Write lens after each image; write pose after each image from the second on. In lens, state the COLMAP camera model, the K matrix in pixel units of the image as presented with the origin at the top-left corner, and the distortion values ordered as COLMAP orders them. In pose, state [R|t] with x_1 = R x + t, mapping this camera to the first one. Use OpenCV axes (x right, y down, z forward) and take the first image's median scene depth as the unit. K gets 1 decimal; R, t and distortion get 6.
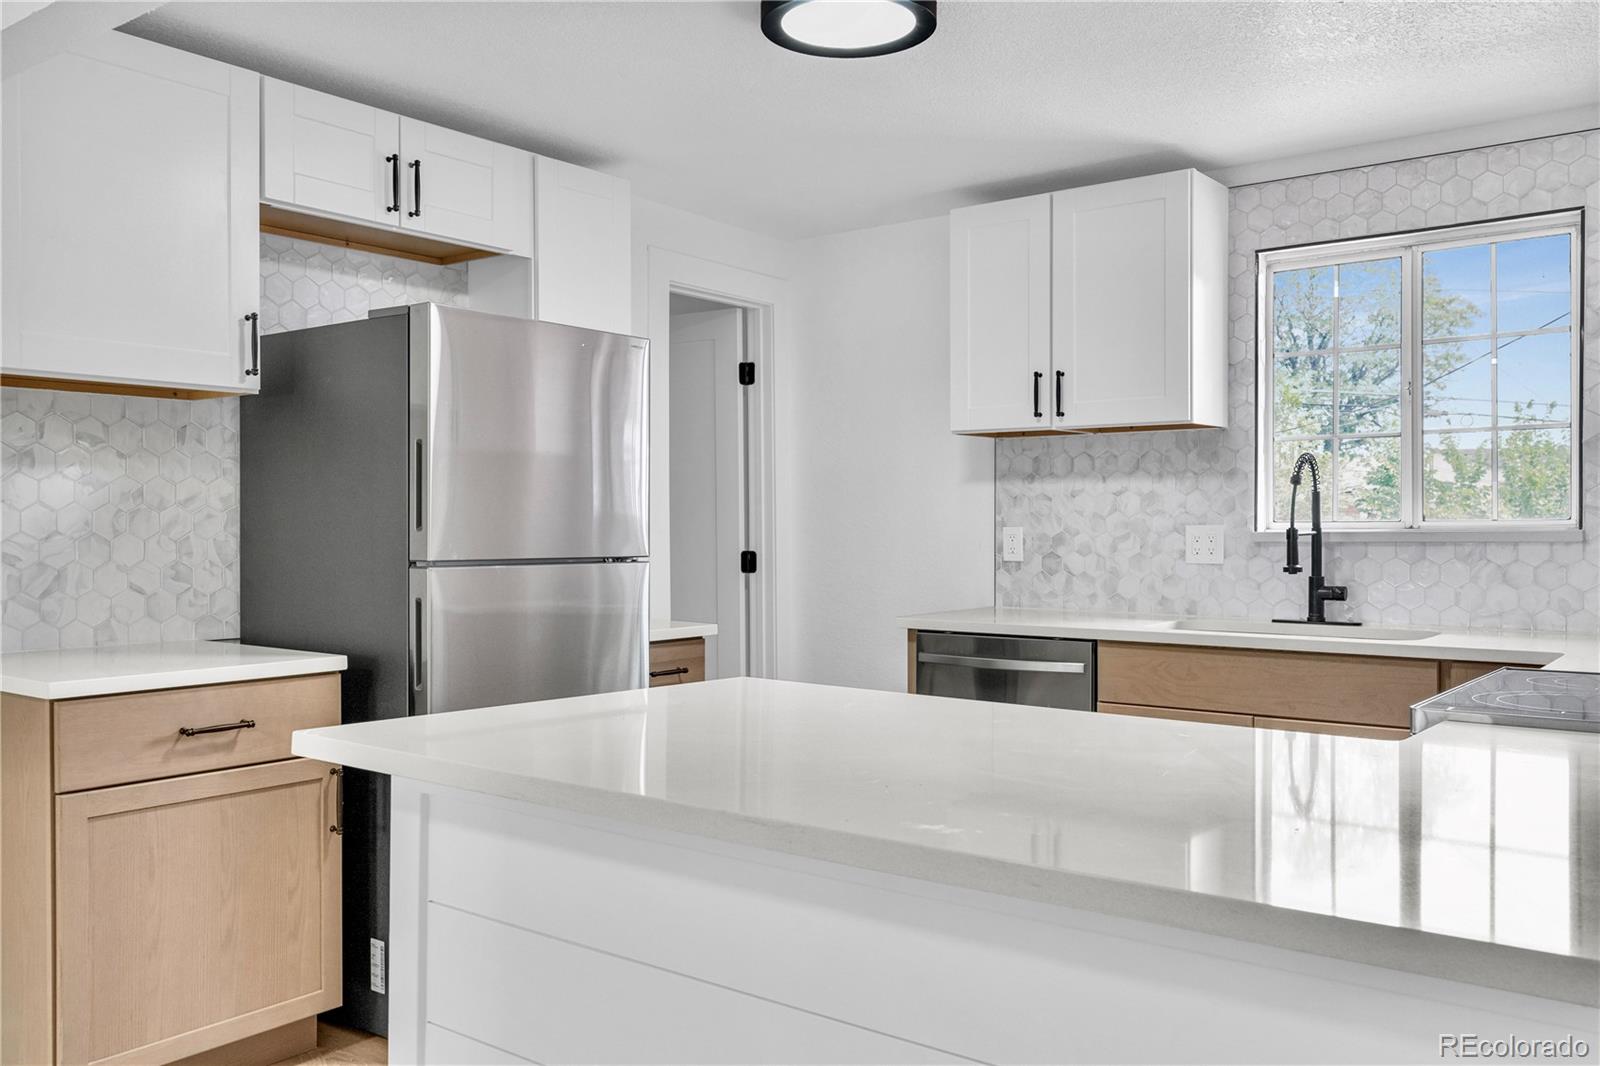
lens RADIAL K [[1326.0, 0, 790.9], [0, 1326.0, 533.1], [0, 0, 1]] dist [0.008085, 0.001377]
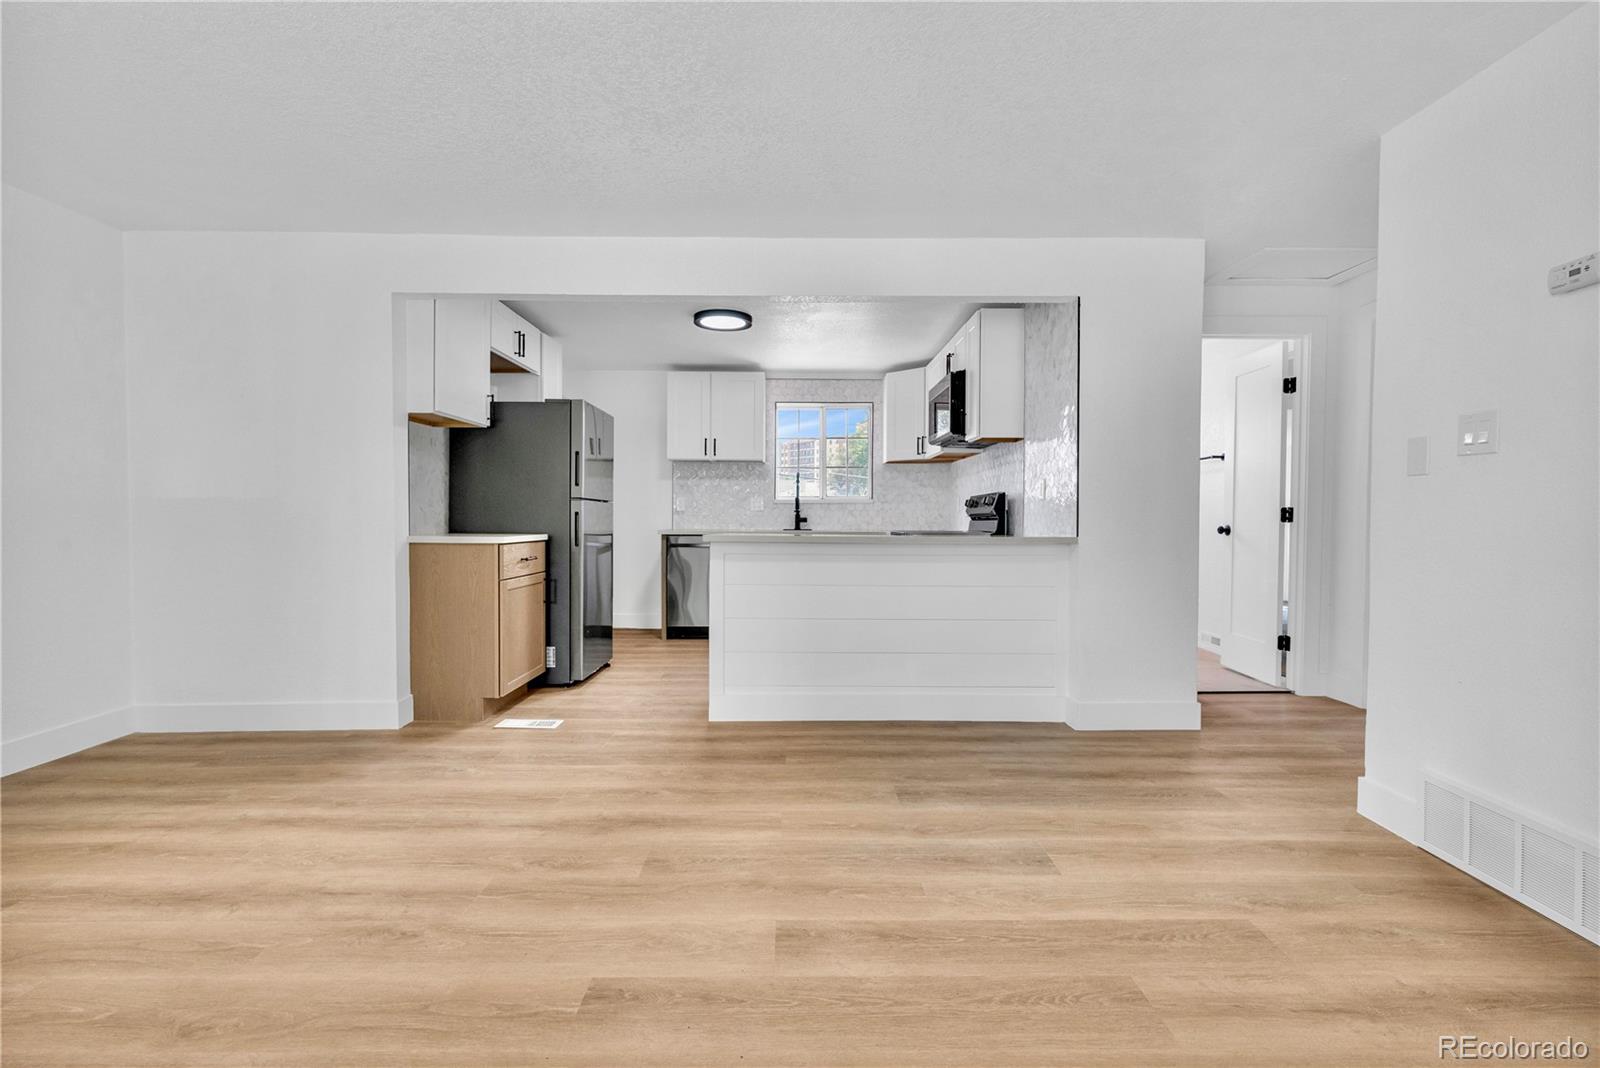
lens RADIAL K [[728.8, 0, 814.0], [0, 728.8, 523.3], [0, 0, 1]] dist [-0.009412, 0.000317]
pose [[0.781095, 0.001382, 0.624411, -0.568074], [-0.002742, 0.999995, 0.001217, 0.048186], [-0.624406, -0.002663, 0.781095, -0.287526]]
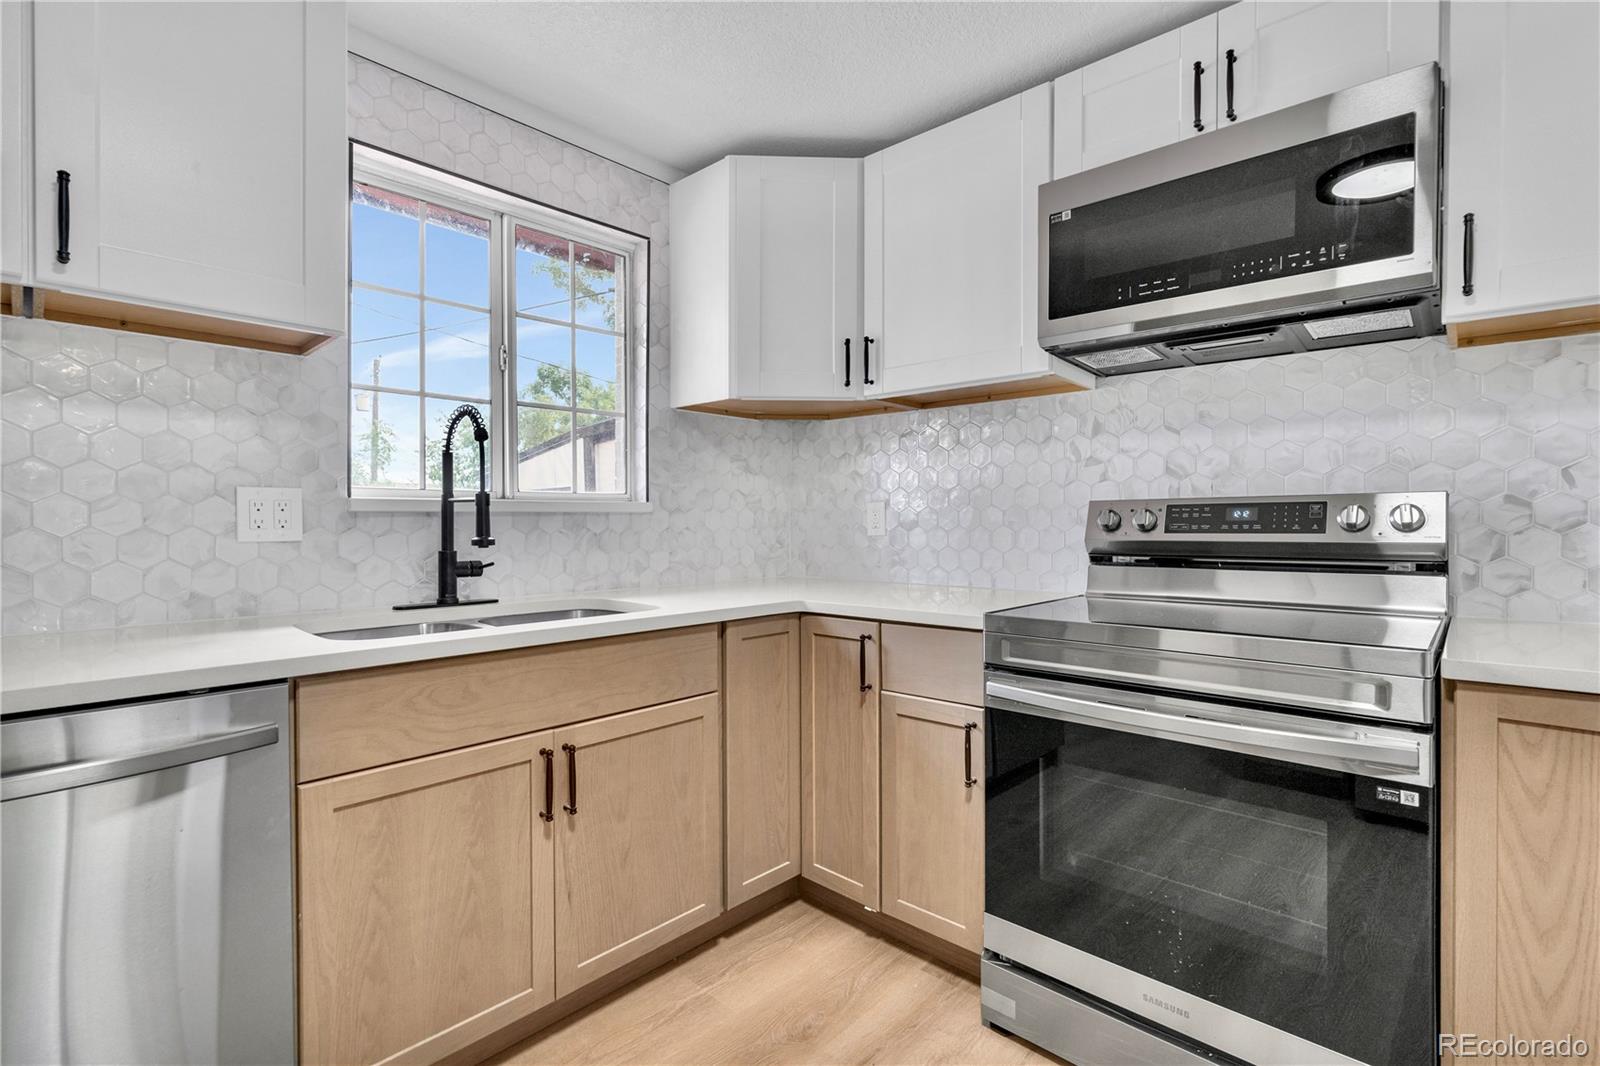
lens RADIAL K [[734.3, 0, 801.9], [0, 734.3, 528.5], [0, 0, 1]] dist [-0.004417, 0.000632]
pose [[0.089895, -0.008916, 0.995911, -0.055497], [0.005555, 0.999949, 0.008451, 0.014628], [-0.995936, 0.004772, 0.089940, 0.690414]]
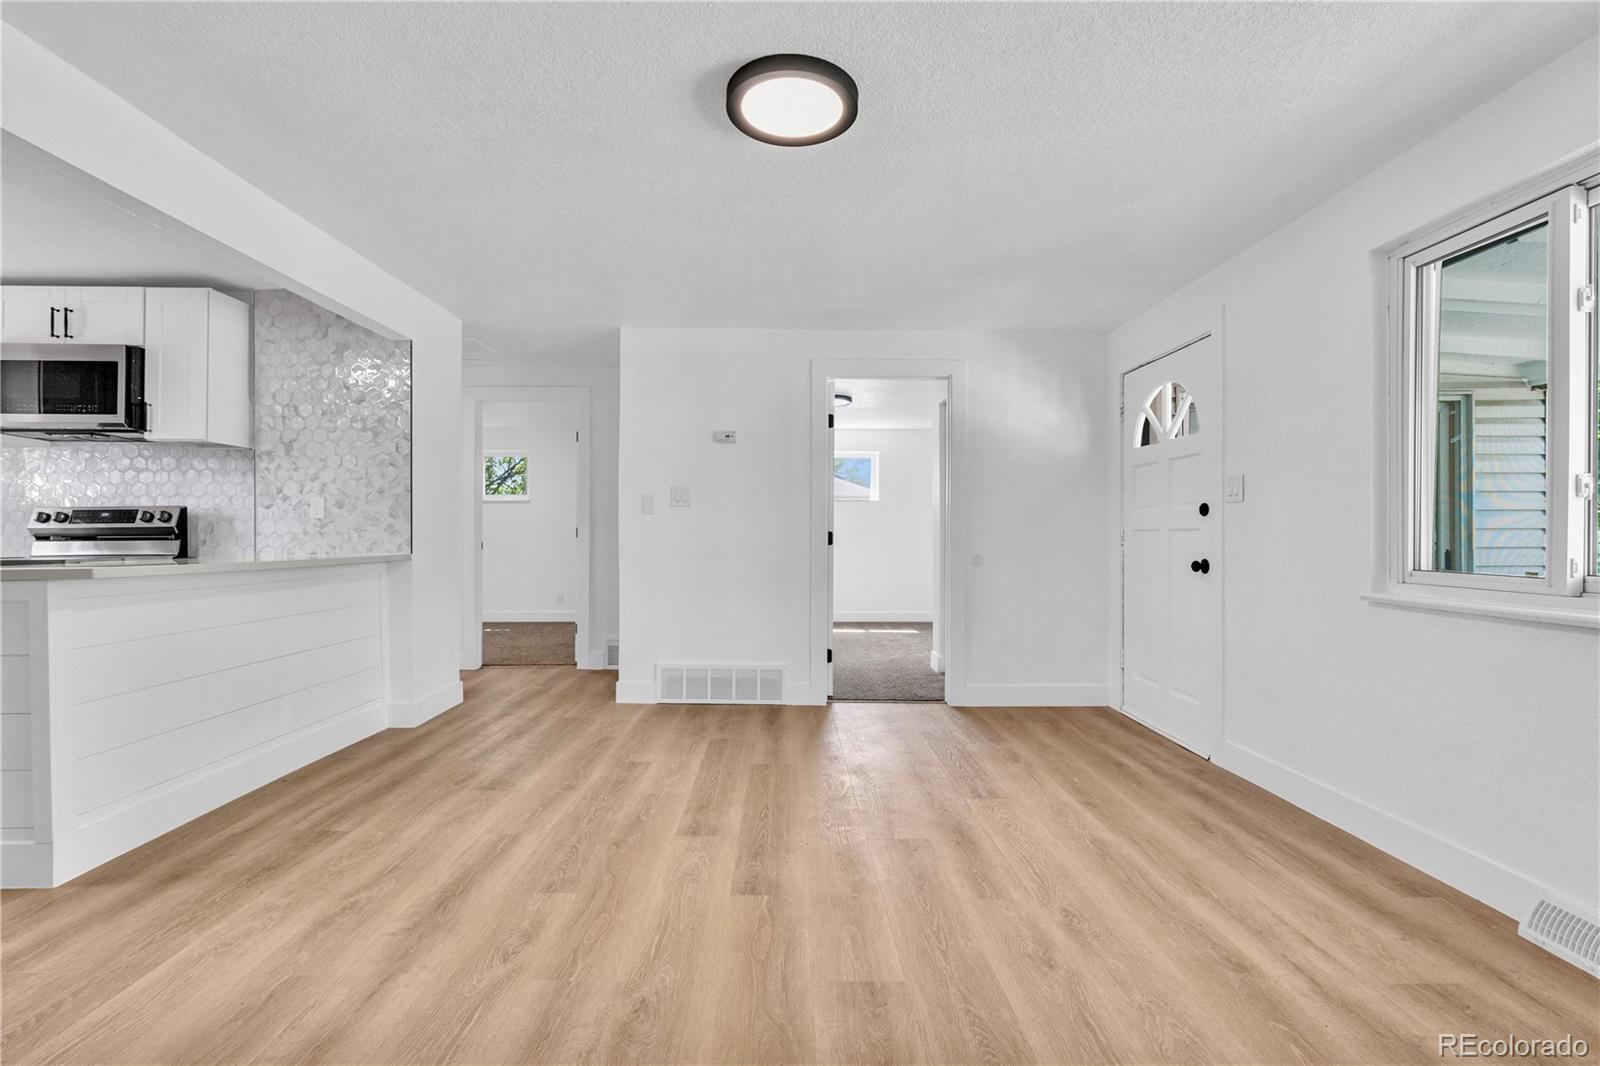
lens RADIAL K [[707.1, 0, 800.1], [0, 707.1, 537.5], [0, 0, 1]] dist [-0.001040, -0.000099]
pose [[-0.622580, 0.002475, 0.782552, -0.829218], [0.007458, 0.999968, 0.002771, 0.043530], [-0.782521, 0.007561, -0.622579, 0.349934]]
